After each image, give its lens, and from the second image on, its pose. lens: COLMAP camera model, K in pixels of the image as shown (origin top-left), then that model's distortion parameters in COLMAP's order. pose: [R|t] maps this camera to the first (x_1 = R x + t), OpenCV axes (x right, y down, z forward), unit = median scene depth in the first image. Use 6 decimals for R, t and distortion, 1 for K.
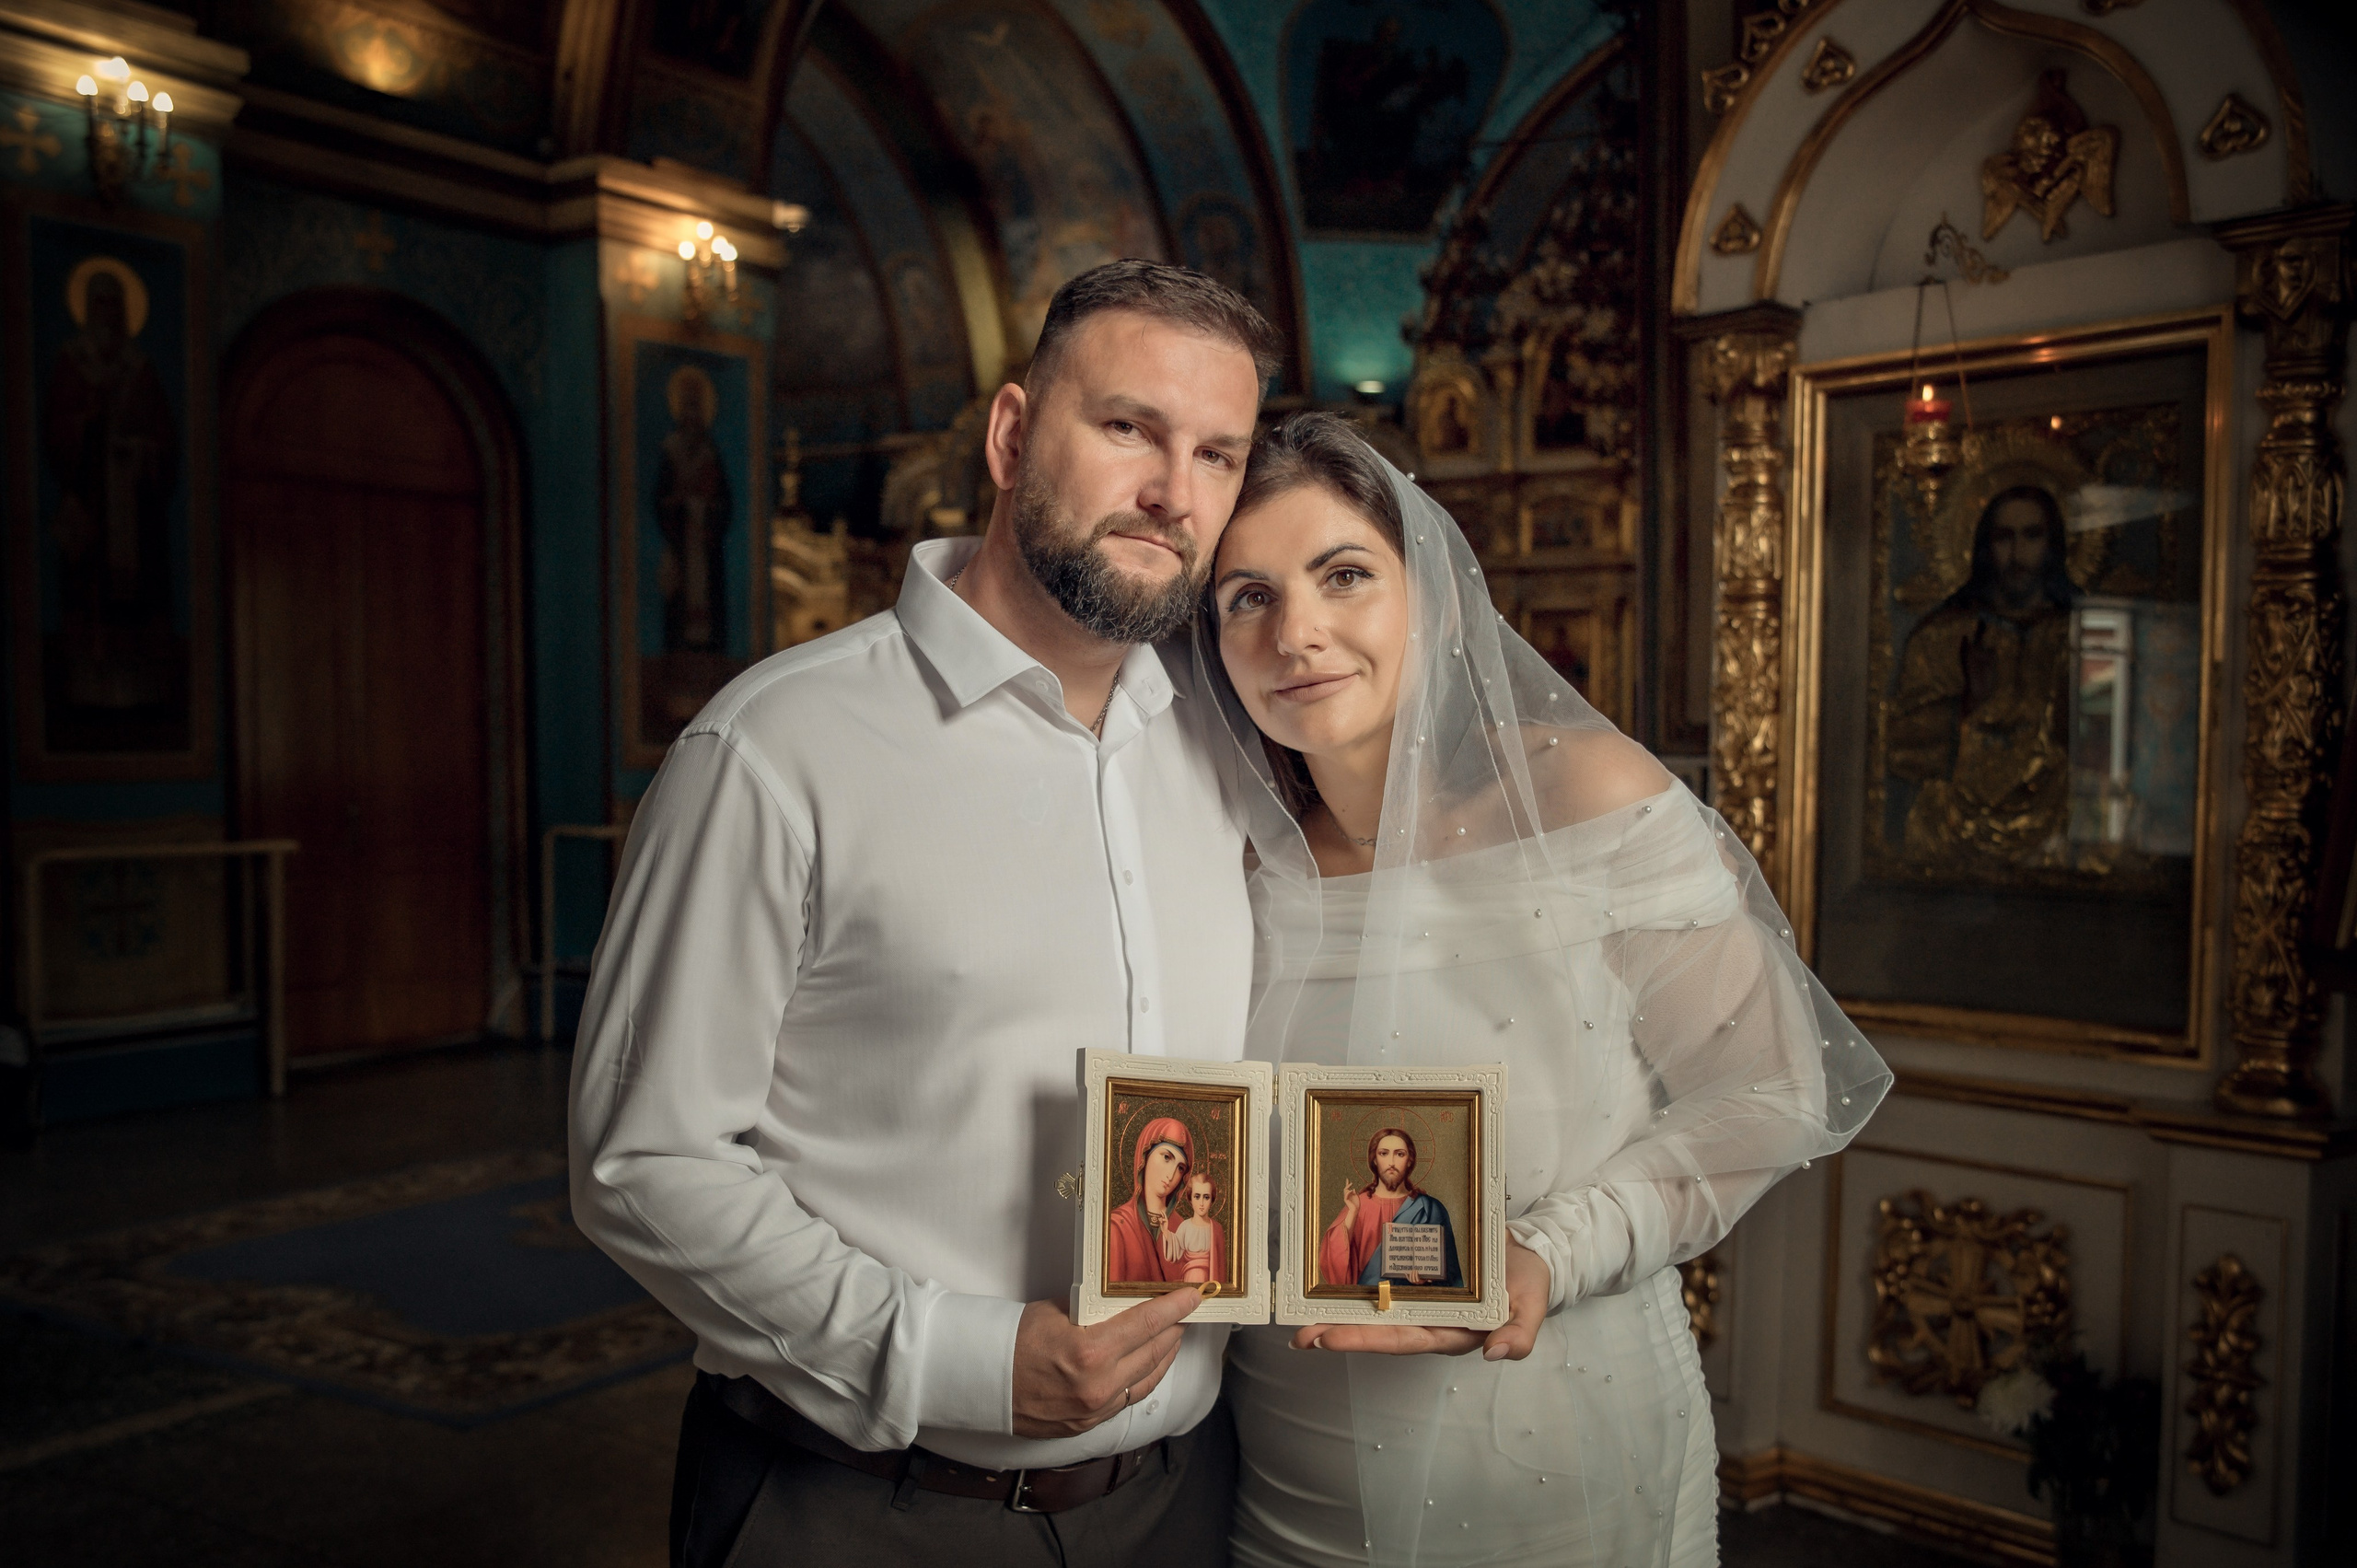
lens RADIAL K [[2180.3, 0, 1146.0], [0, 2180.3, 870.7], [0, 0, 1]] dist [-0.083428, 0.108613]
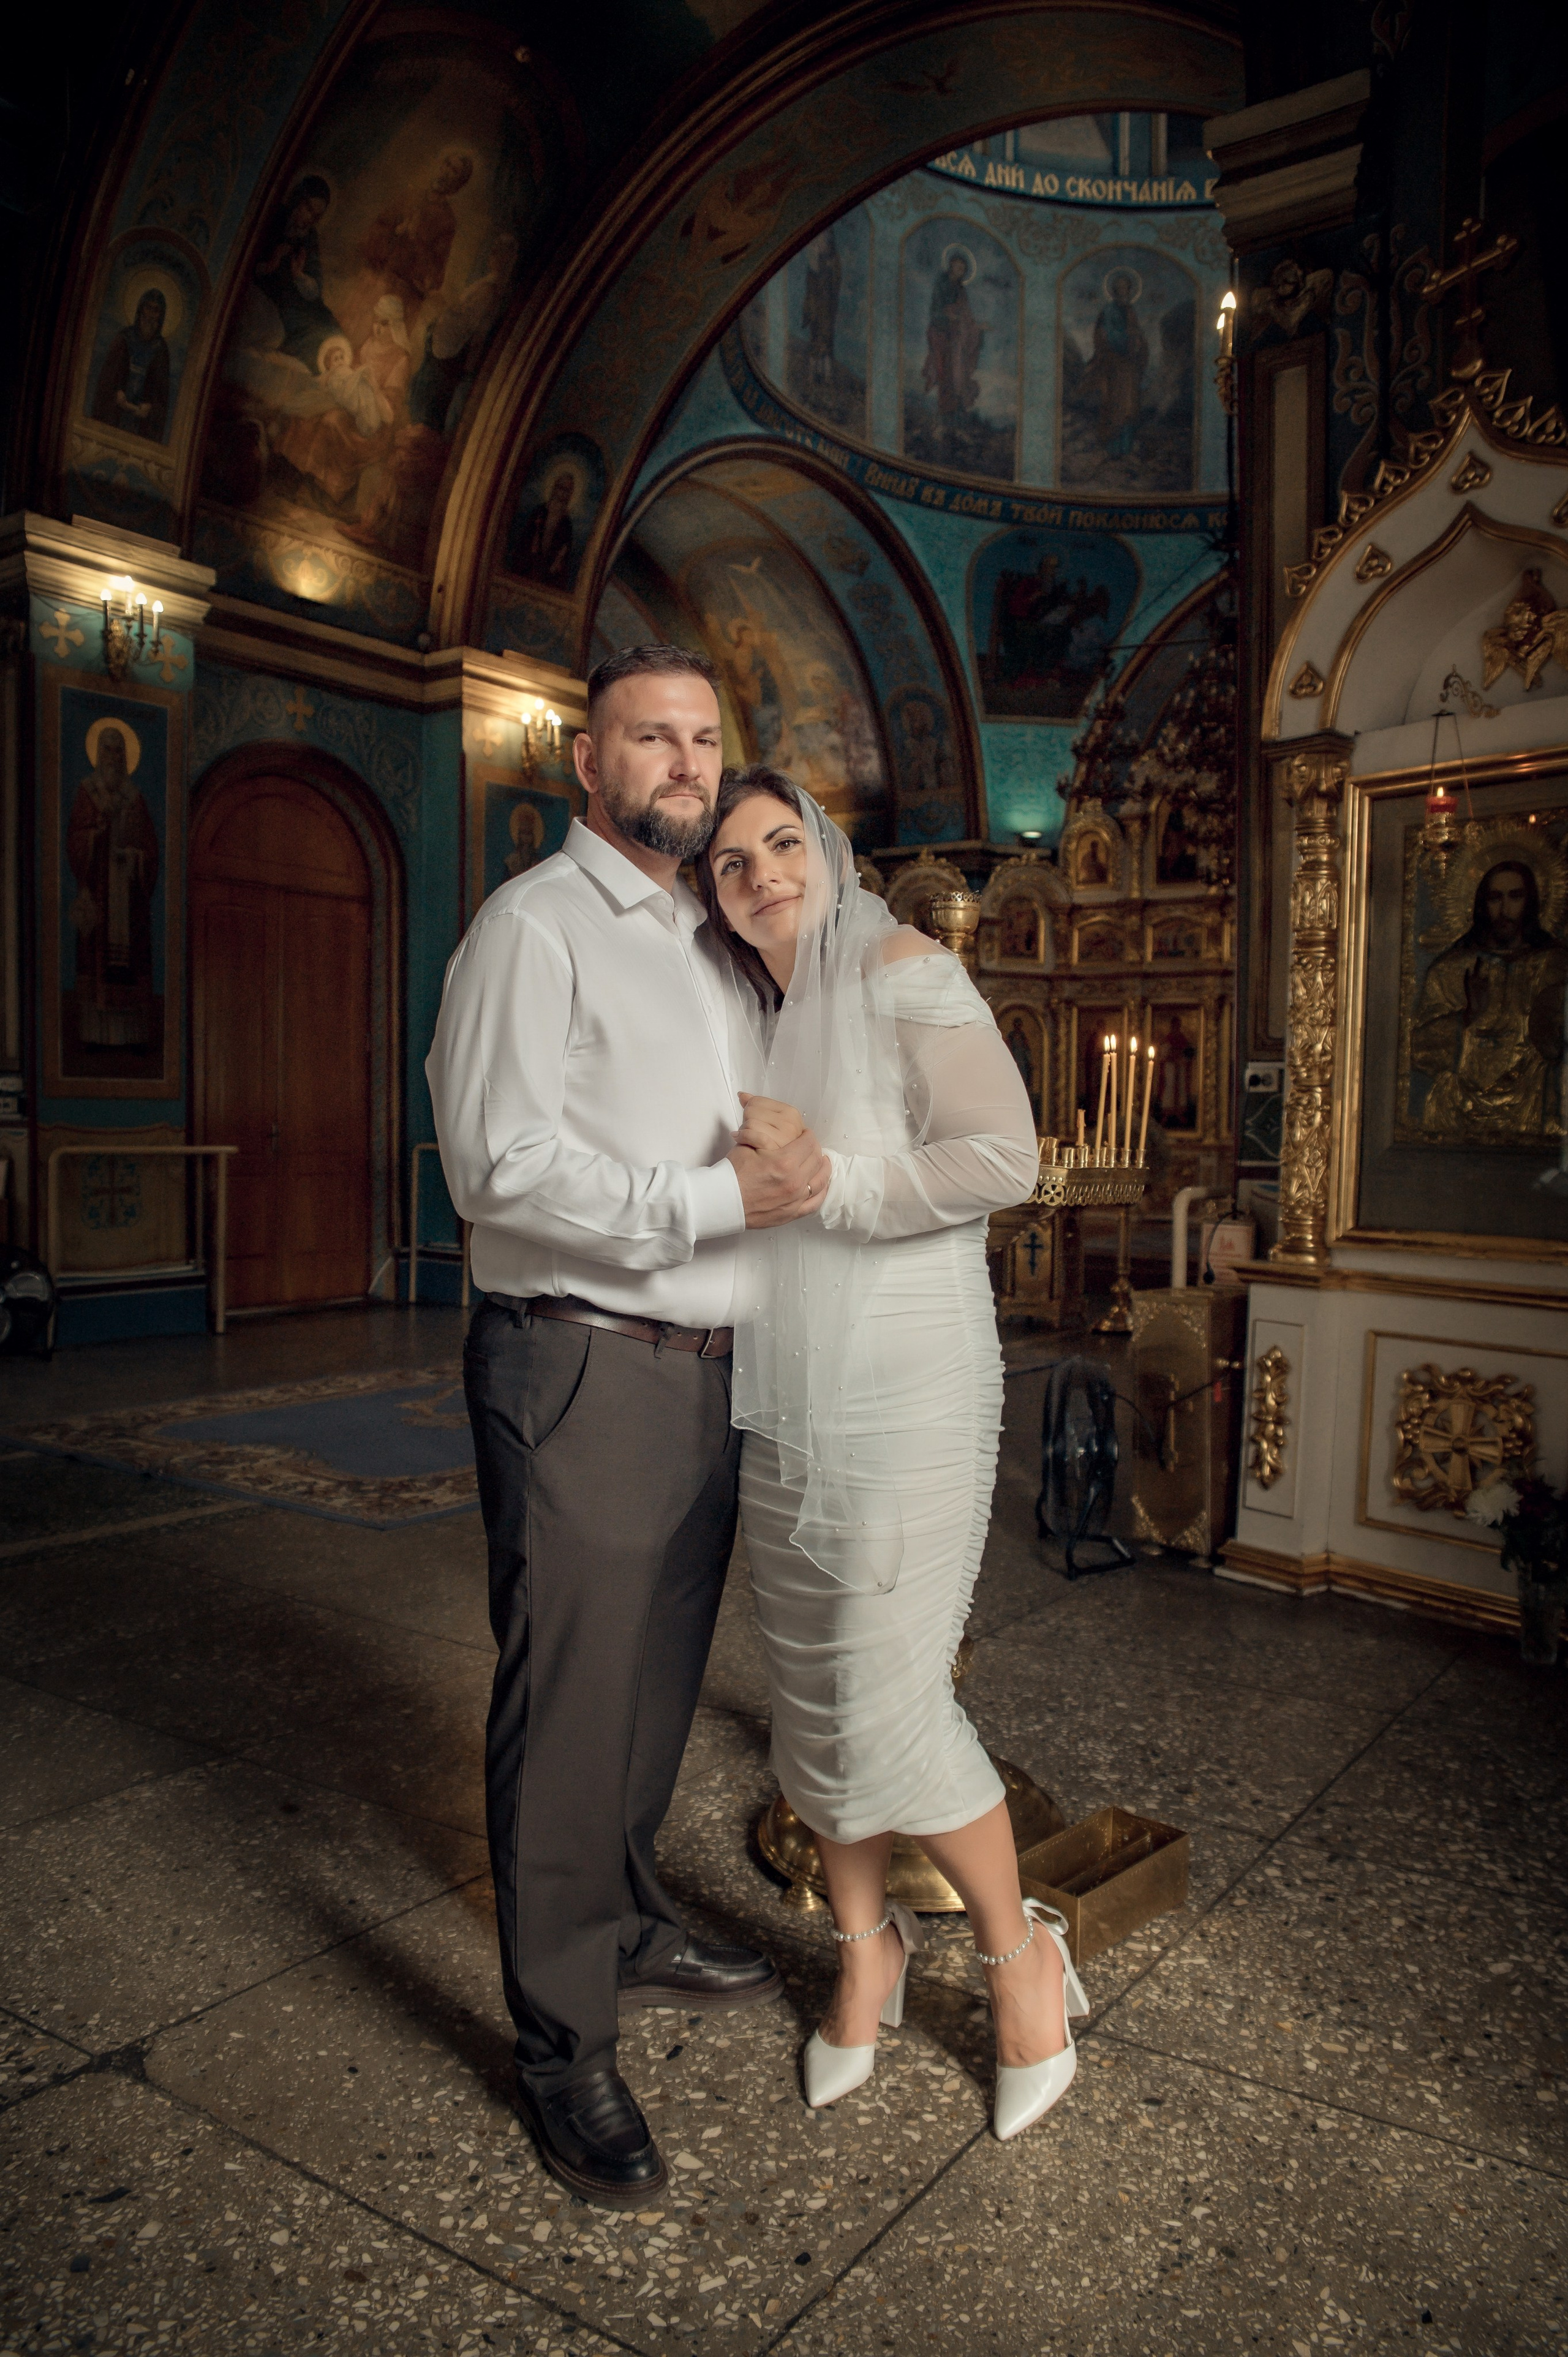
lens RADIAL K [[1693.5, 0, 793.8], [0, 1693.5, 1221.2], [0, 0, 1]] dist [-0.123170, 0.105972]
pose [[0.999355, 0.016371, -0.031975, -0.009593], [-0.016356, 0.999866, 0.000721, 0.029124], [0.031982, -0.000198, 0.999488, -0.043458]]
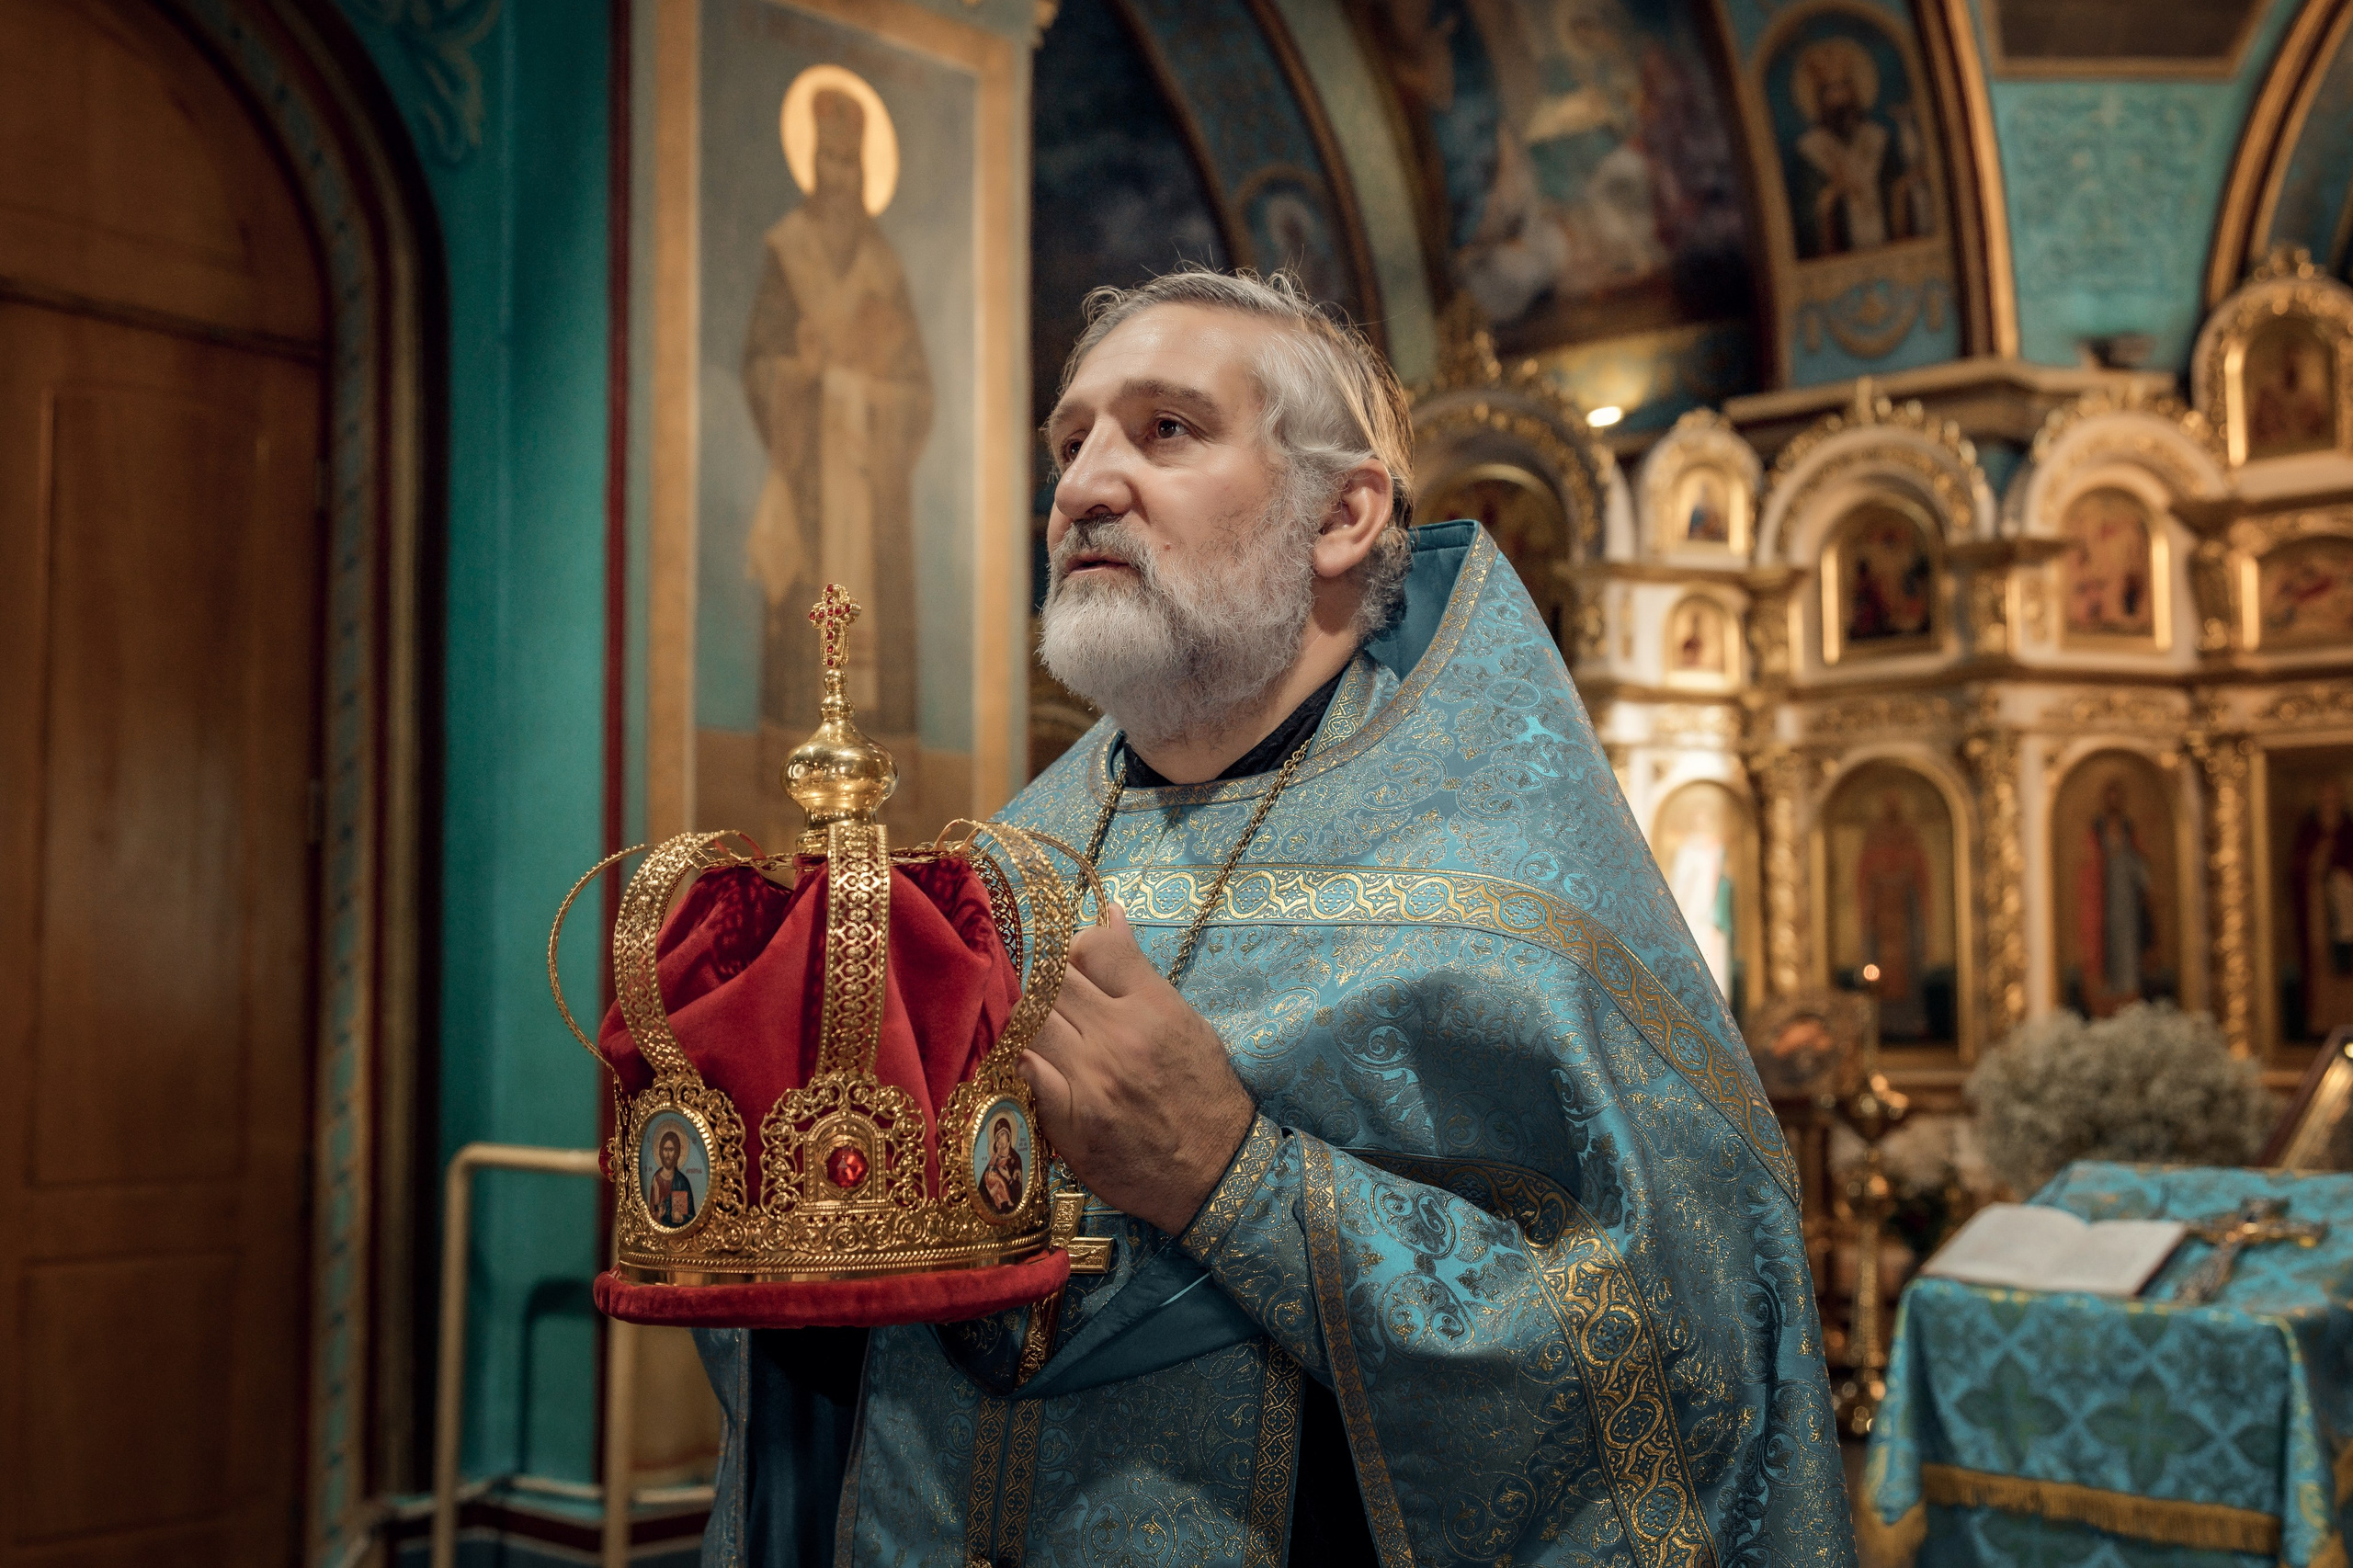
lens RADIAL K [[2917.0, 0, 1176.5], [0, 2917.0, 784.0], [0, 0, 1]] dist [0.072379, -0.000017]
pose [[0.991913, -0.012938, -0.126255, -0.094184], [-0.005444, 0.989538, -0.144170, -0.011179], [0.126799, 0.143692, 0.981465, 0.597885]]
